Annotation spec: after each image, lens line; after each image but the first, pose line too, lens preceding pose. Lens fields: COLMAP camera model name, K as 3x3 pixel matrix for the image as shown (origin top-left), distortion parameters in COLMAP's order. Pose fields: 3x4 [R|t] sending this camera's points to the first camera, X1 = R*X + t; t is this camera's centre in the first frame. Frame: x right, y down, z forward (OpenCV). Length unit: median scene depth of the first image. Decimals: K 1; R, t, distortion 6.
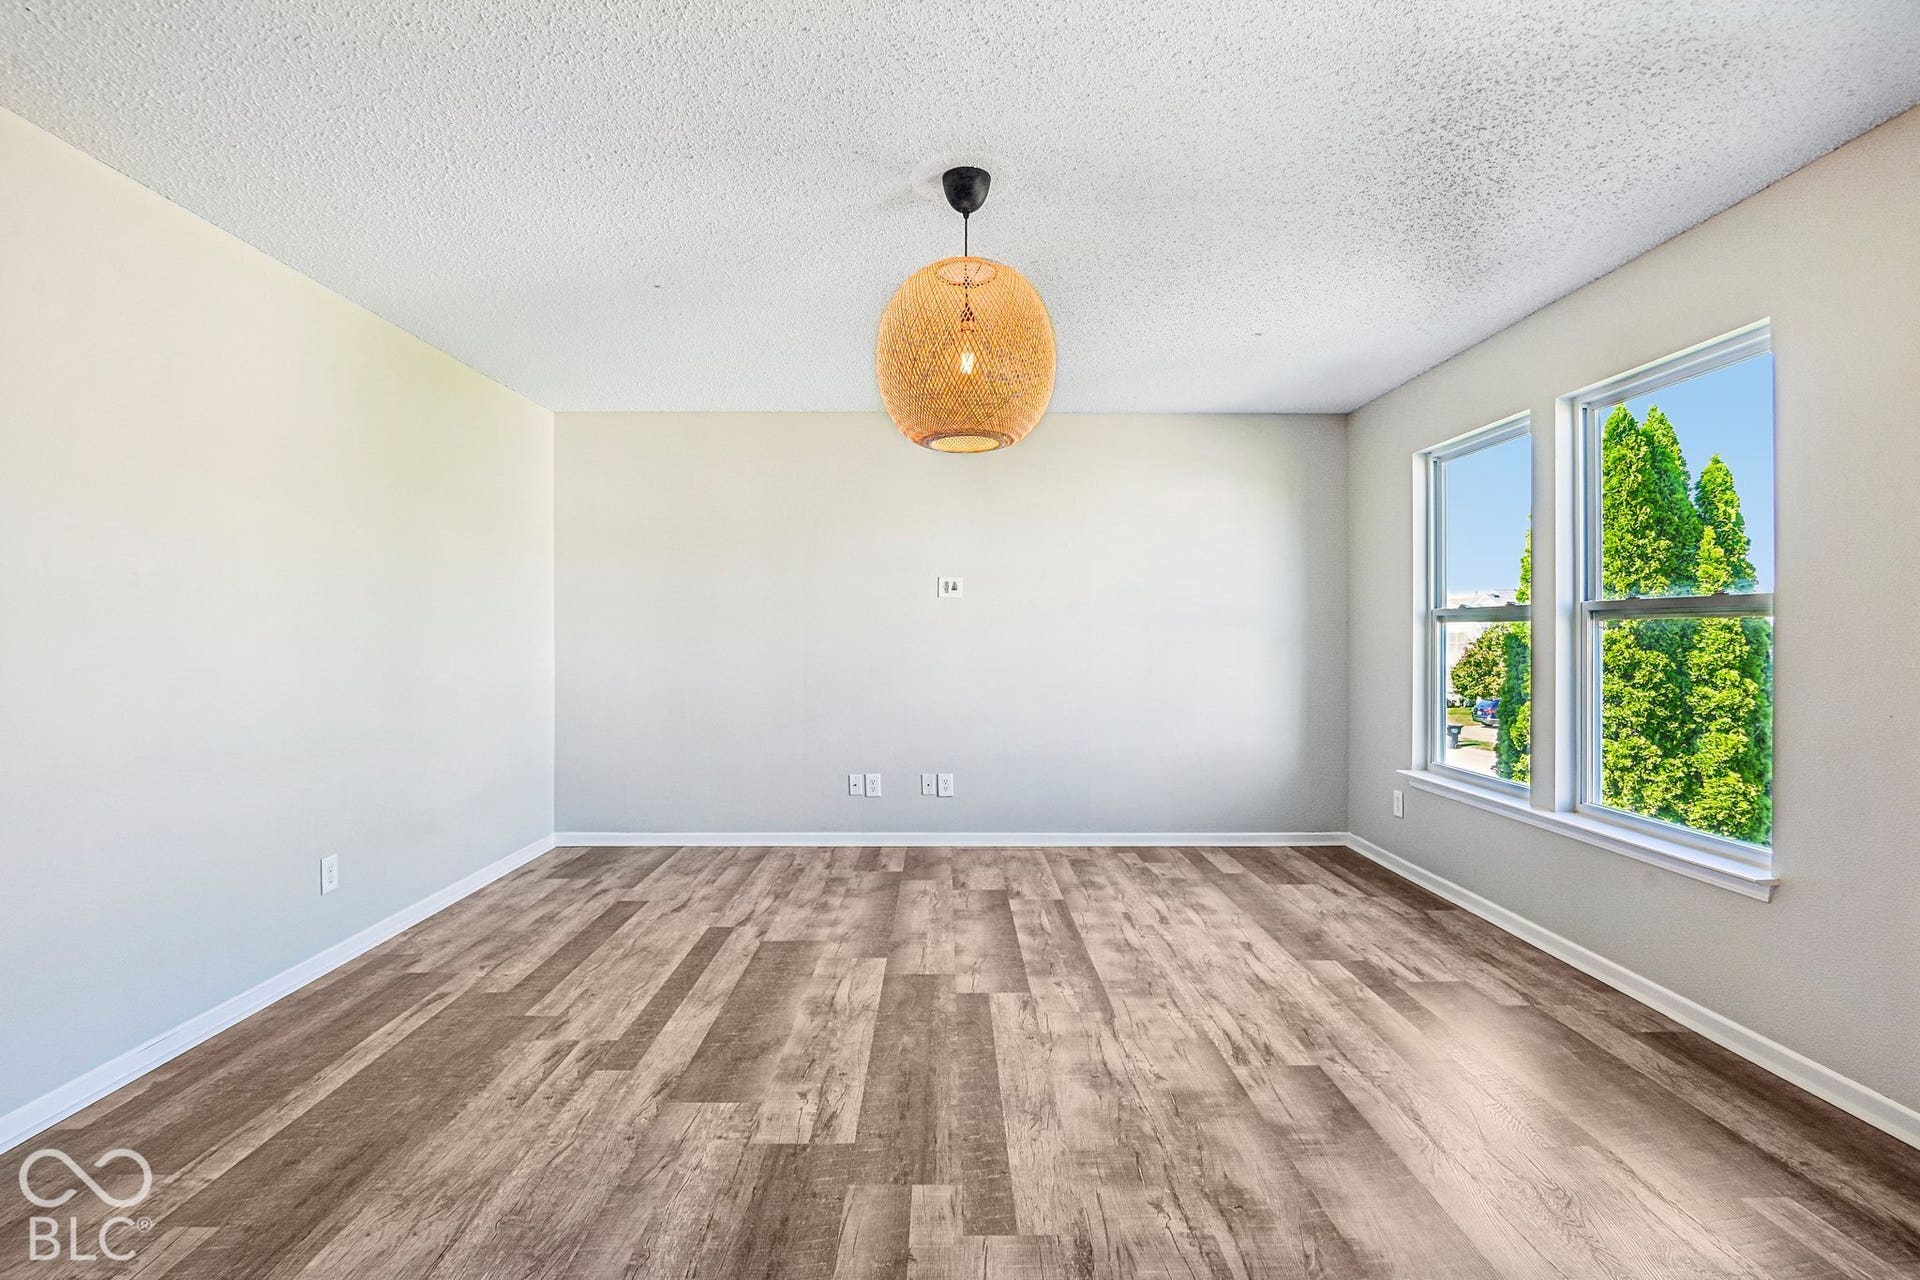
lens RADIAL K [[899.3, 0, 958.6], [0, 899.3, 634.1], [0, 0, 1]] dist [-0.005488, -0.001398]
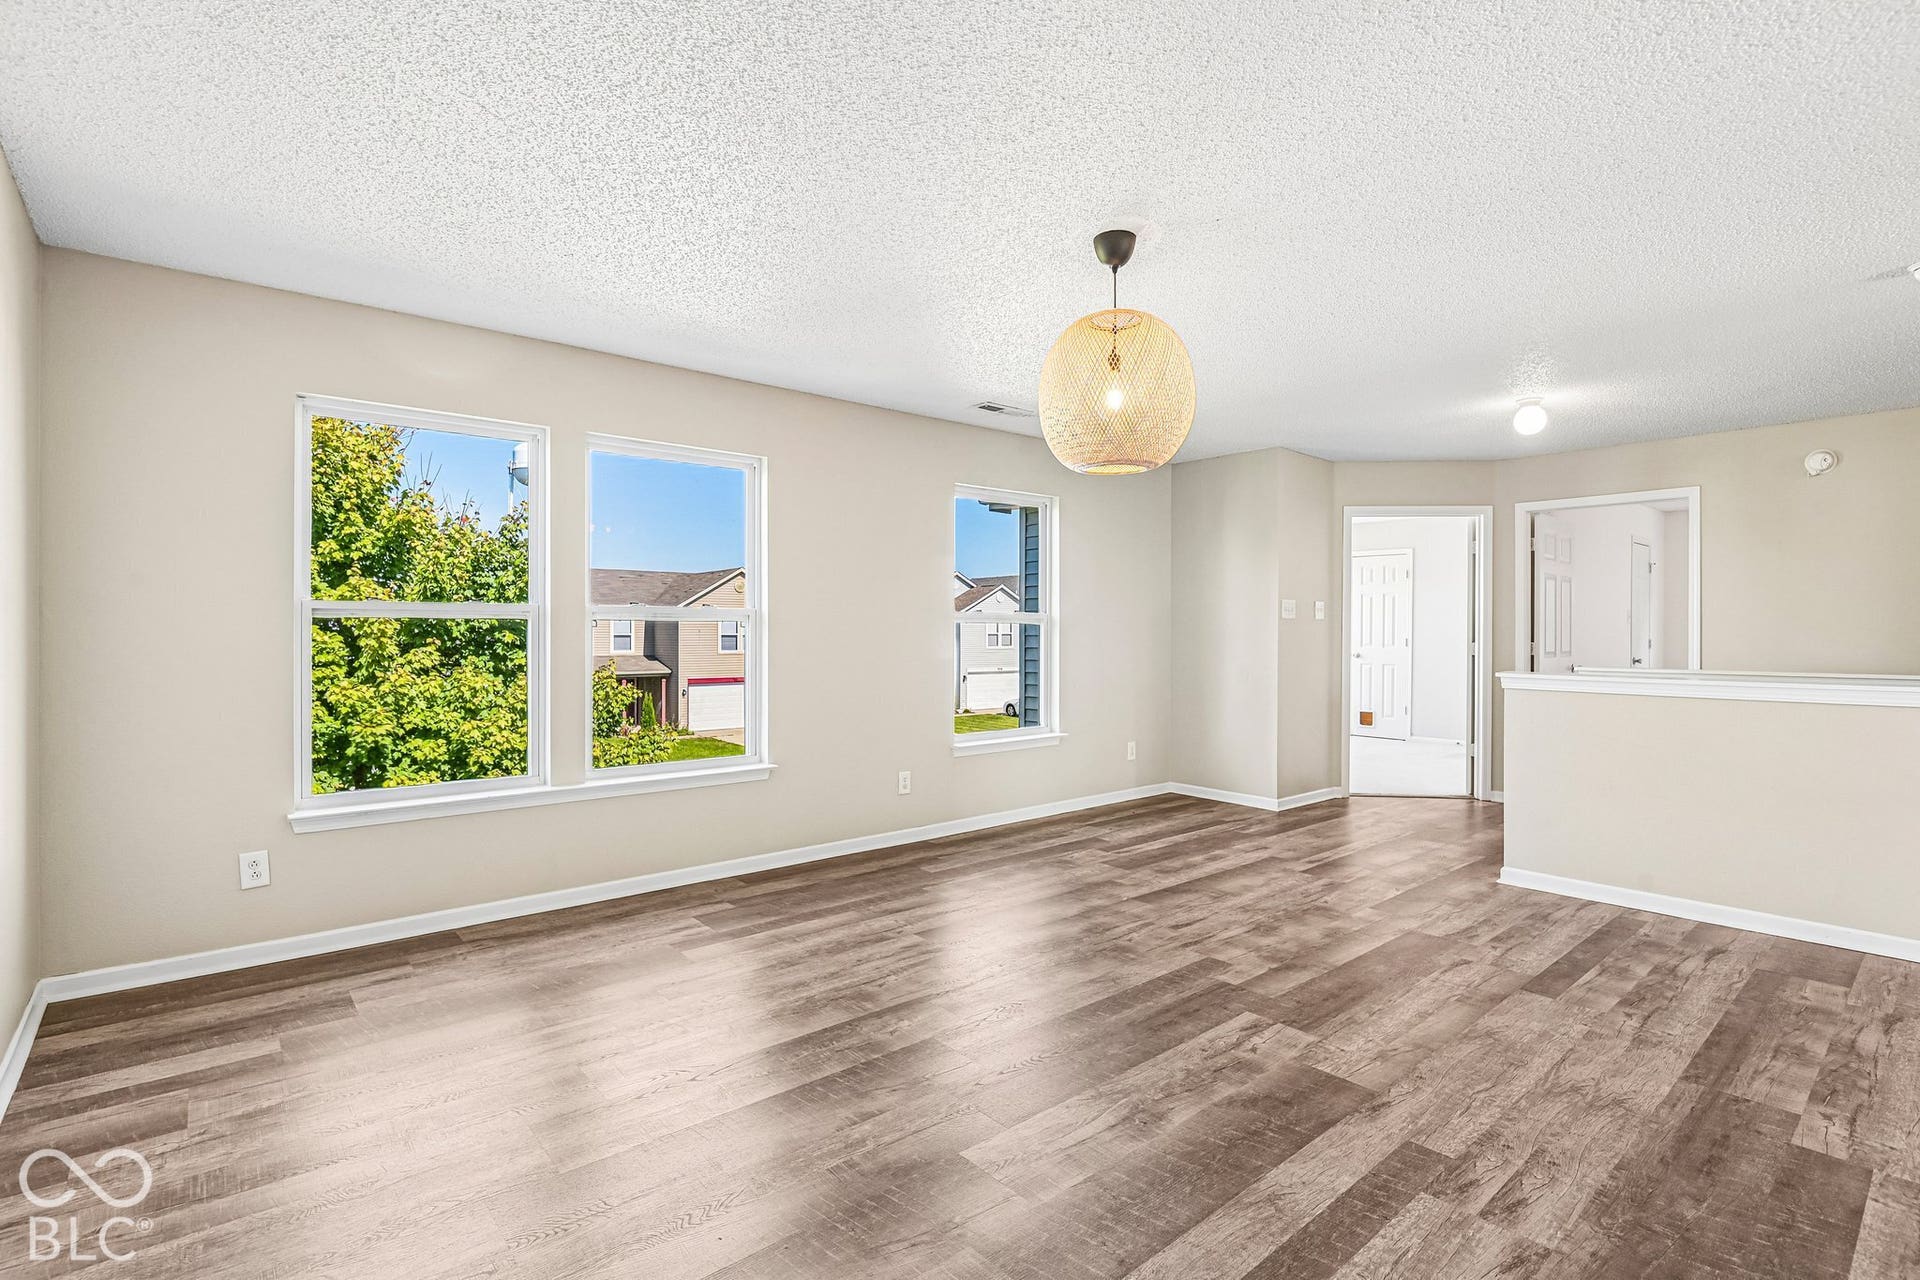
lens RADIAL K [[899.3, 0, 947.4], [0, 899.3, 635.9], [0, 0, 1]] dist [-0.005488, -0.001398]
pose [[-0.631276, -0.007910, 0.775518, -0.757767], [-0.002814, 0.999965, 0.007908, -0.005574], [-0.775554, 0.002810, -0.631276, 1.909581]]
